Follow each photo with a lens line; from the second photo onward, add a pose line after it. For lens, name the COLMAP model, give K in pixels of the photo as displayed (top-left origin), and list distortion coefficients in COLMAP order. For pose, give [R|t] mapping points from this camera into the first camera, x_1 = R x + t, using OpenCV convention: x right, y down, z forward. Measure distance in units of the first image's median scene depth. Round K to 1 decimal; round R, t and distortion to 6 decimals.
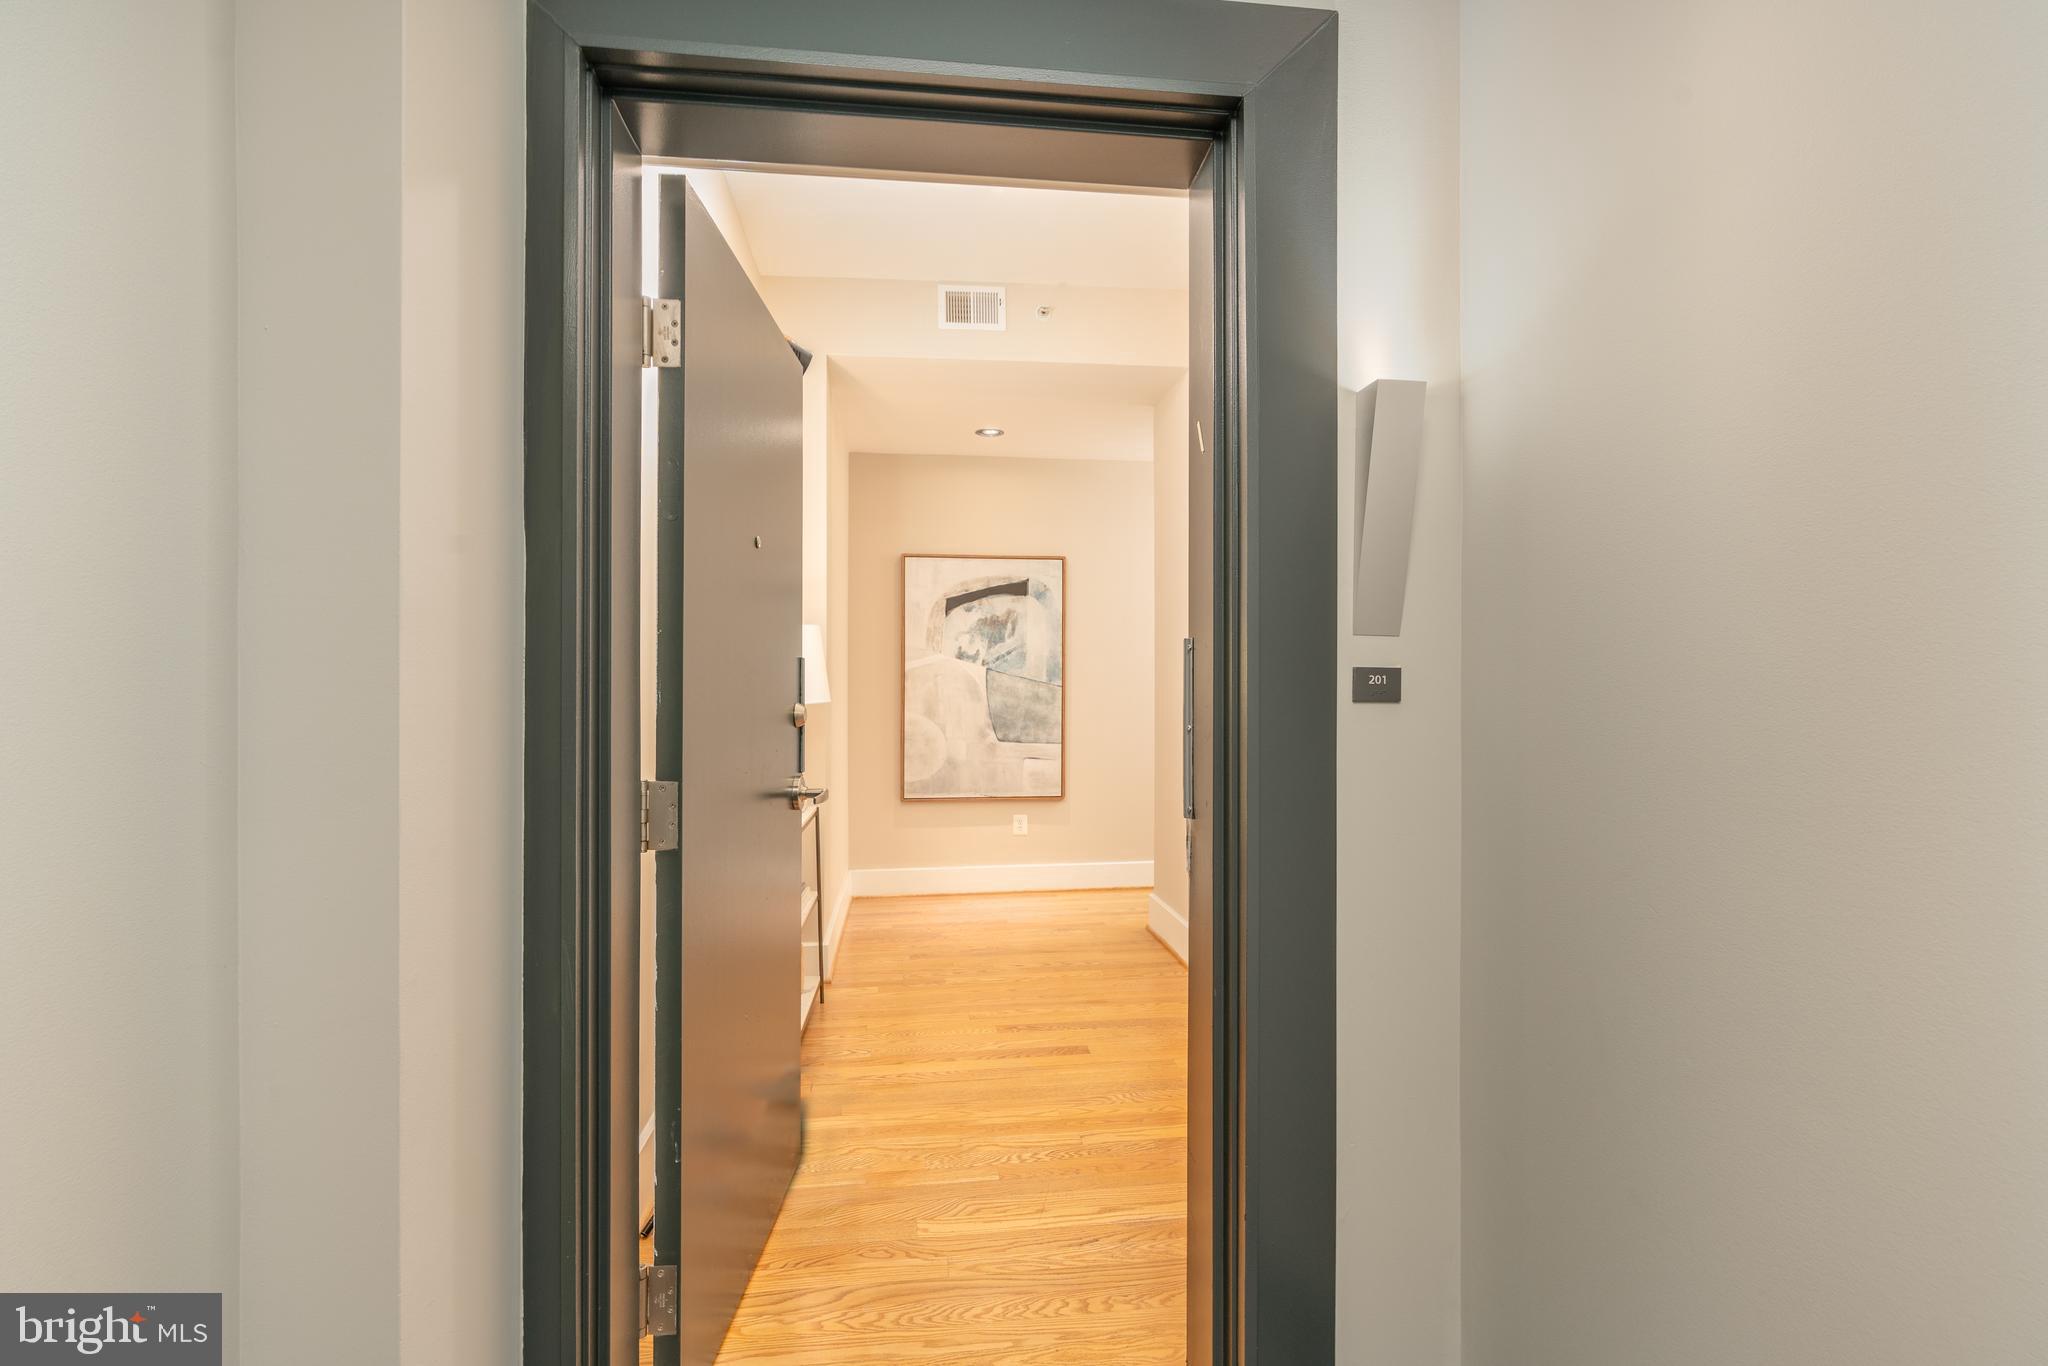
lens RADIAL K [[918.0, 0, 1021.4], [0, 918.0, 685.1], [0, 0, 1]] dist [0.038466, -0.000005]
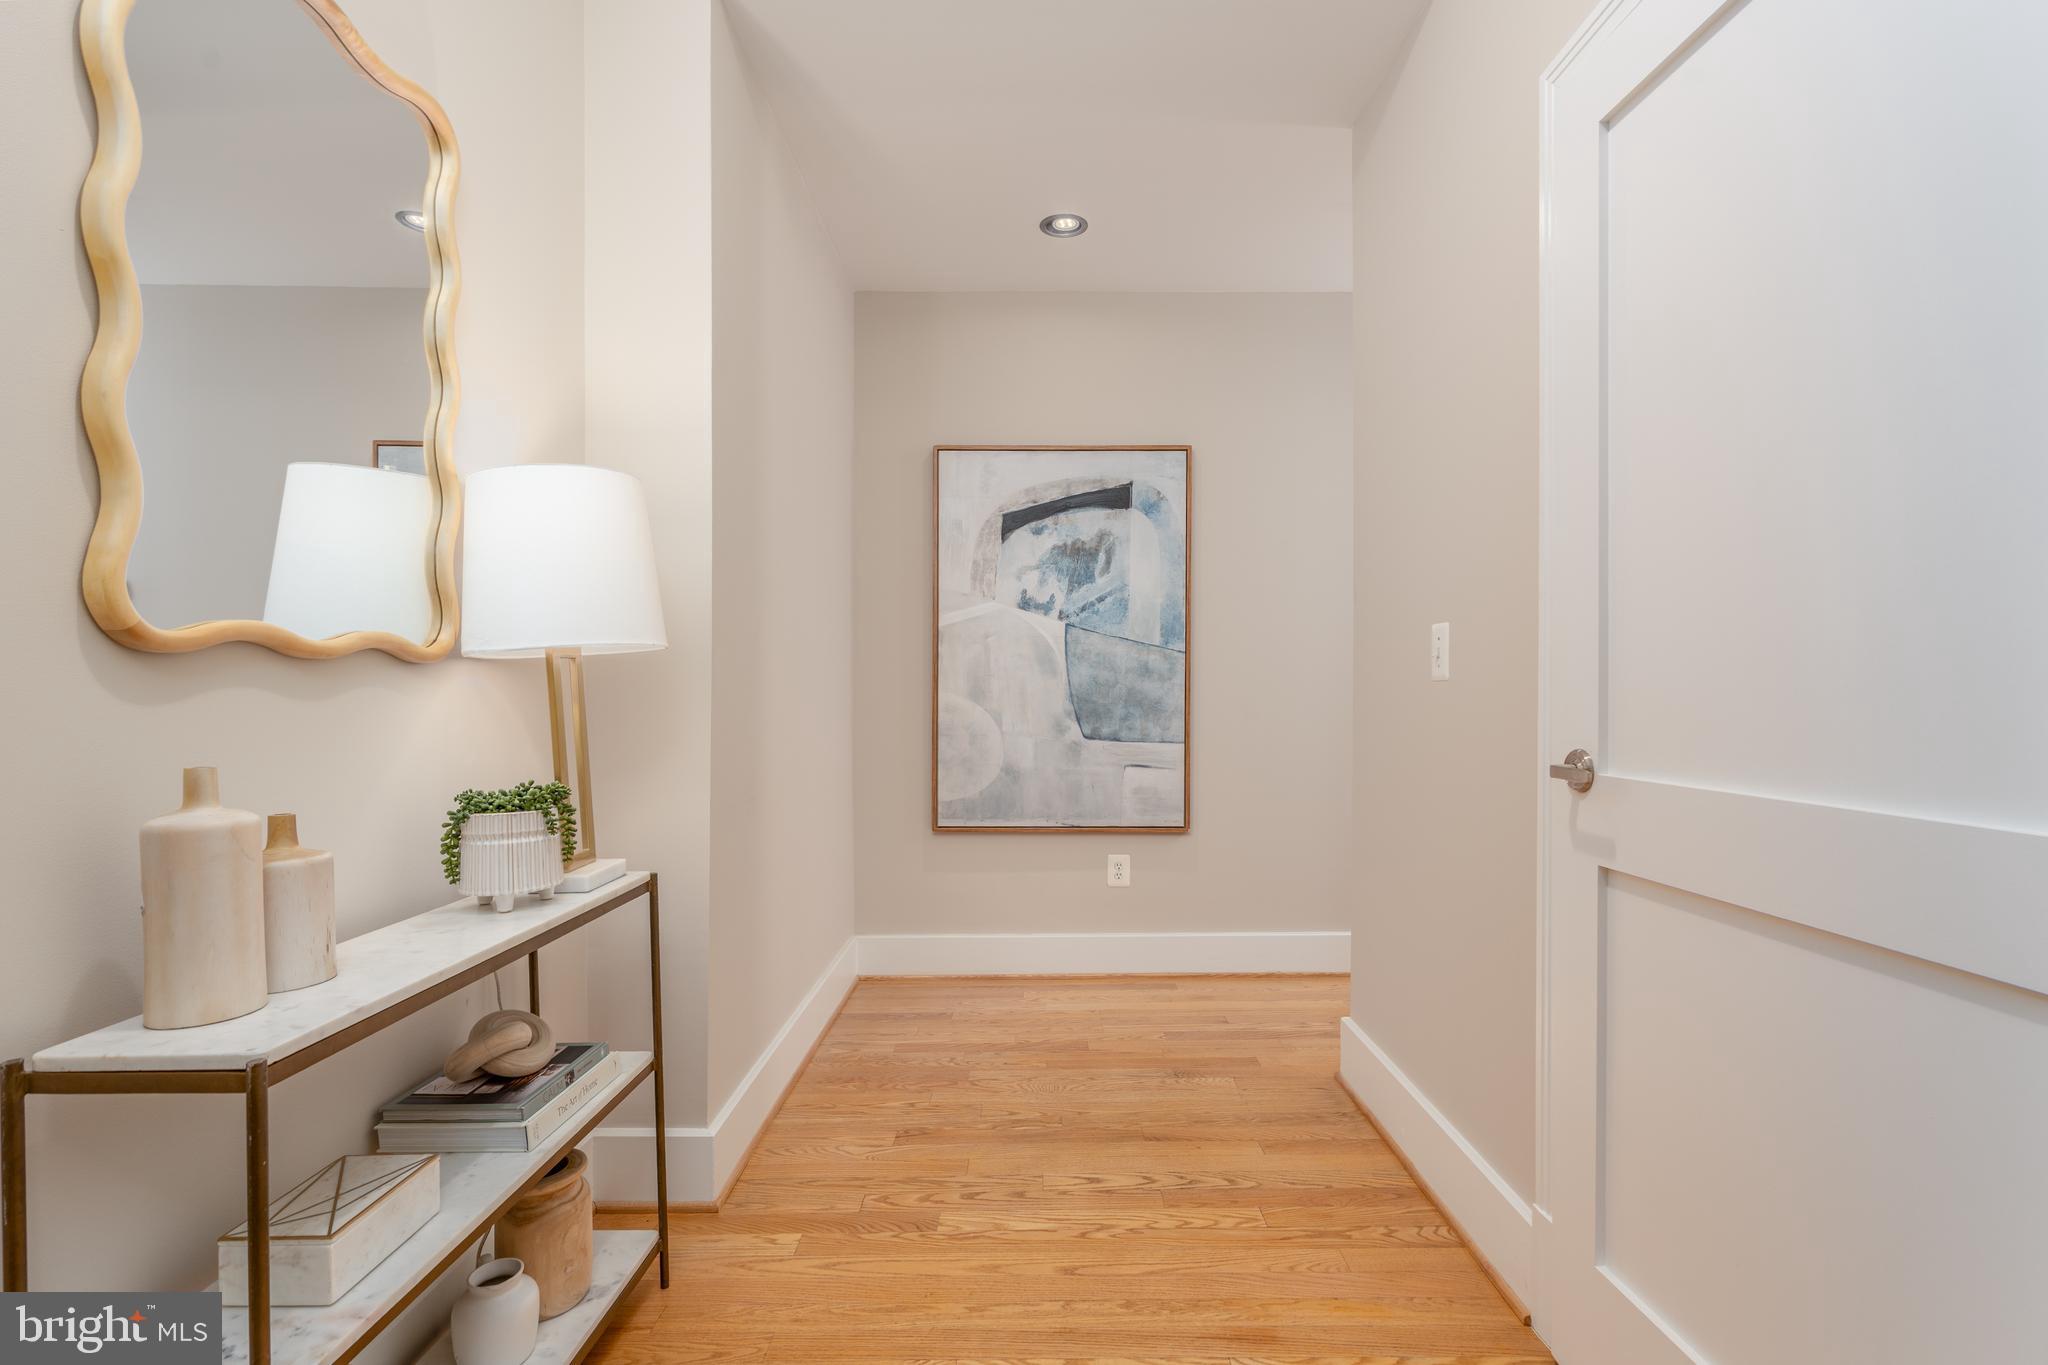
lens RADIAL K [[918.0, 0, 1071.2], [0, 918.0, 688.7], [0, 0, 1]] dist [0.038466, -0.000005]
pose [[0.995971, 0.001049, -0.089665, 0.022976], [-0.000717, 0.999993, 0.003733, 0.024303], [0.089668, -0.003653, 0.995965, 0.367254]]
